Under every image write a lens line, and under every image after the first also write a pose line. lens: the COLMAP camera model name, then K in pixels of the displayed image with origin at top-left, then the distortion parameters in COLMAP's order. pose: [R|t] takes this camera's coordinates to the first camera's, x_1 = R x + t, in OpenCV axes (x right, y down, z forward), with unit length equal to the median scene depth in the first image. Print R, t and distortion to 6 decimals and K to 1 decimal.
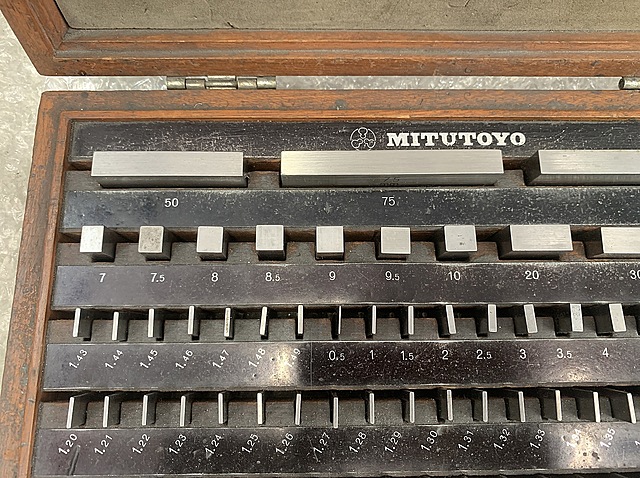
lens RADIAL K [[501.1, 0, 320.5], [0, 501.1, 241.1], [0, 0, 1]] dist [-0.002861, -0.028156]
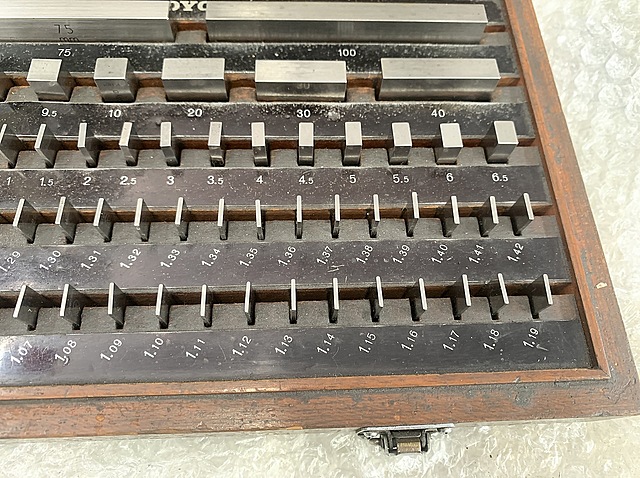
lens RADIAL K [[501.1, 0, 330.6], [0, 501.1, 239.1], [0, 0, 1]] dist [-0.002861, -0.028156]
pose [[0.998693, -0.013389, 0.049317, 0.620915], [0.022030, 0.983586, -0.179089, 0.483536], [-0.046110, 0.179941, 0.982596, 0.056082]]
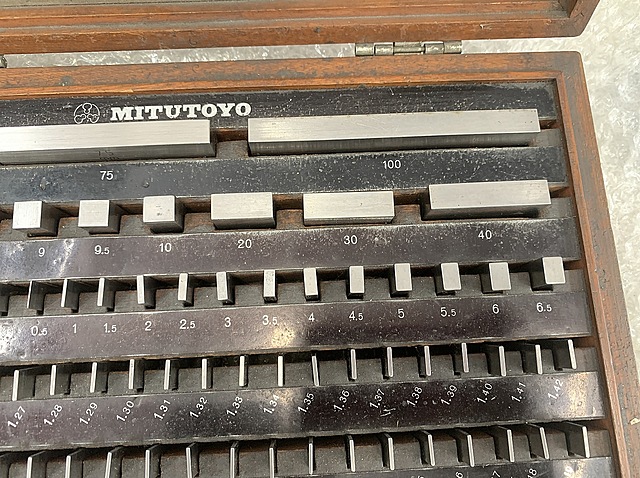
lens RADIAL K [[501.1, 0, 326.0], [0, 501.1, 235.6], [0, 0, 1]] dist [-0.002861, -0.028156]
pose [[0.999148, -0.035155, 0.021634, 0.550273], [0.034895, 0.999315, 0.012292, 0.043500], [-0.022051, -0.011527, 0.999690, -0.007681]]
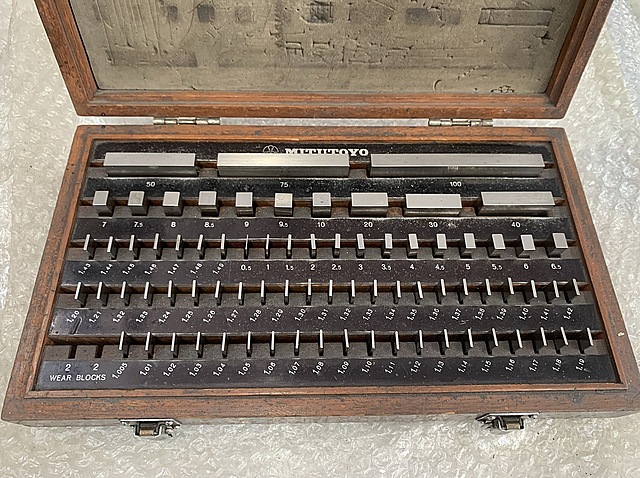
lens RADIAL K [[501.1, 0, 322.3], [0, 501.1, 237.9], [0, 0, 1]] dist [-0.002861, -0.028156]
pose [[0.999753, -0.000511, 0.022210, 0.227971], [0.005902, 0.969920, -0.243353, 0.495102], [-0.021418, 0.243424, 0.969683, -0.561035]]
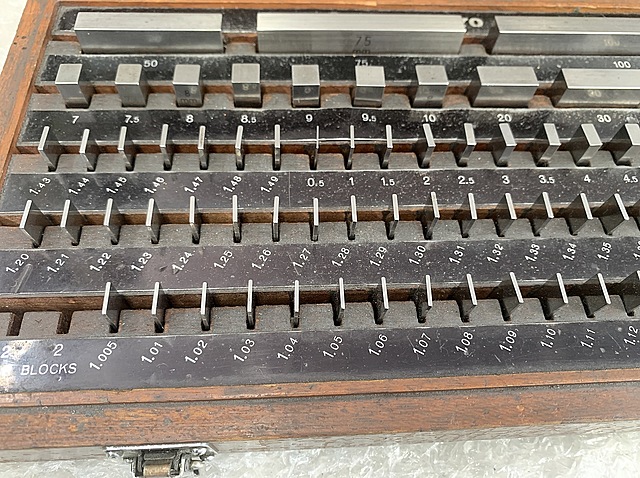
lens RADIAL K [[501.1, 0, 319.7], [0, 501.1, 243.9], [0, 0, 1]] dist [-0.002861, -0.028156]
pose [[0.998599, -0.019382, 0.049245, -0.008762], [0.031468, 0.965620, -0.258047, 0.551963], [-0.042550, 0.259235, 0.964876, 0.094909]]
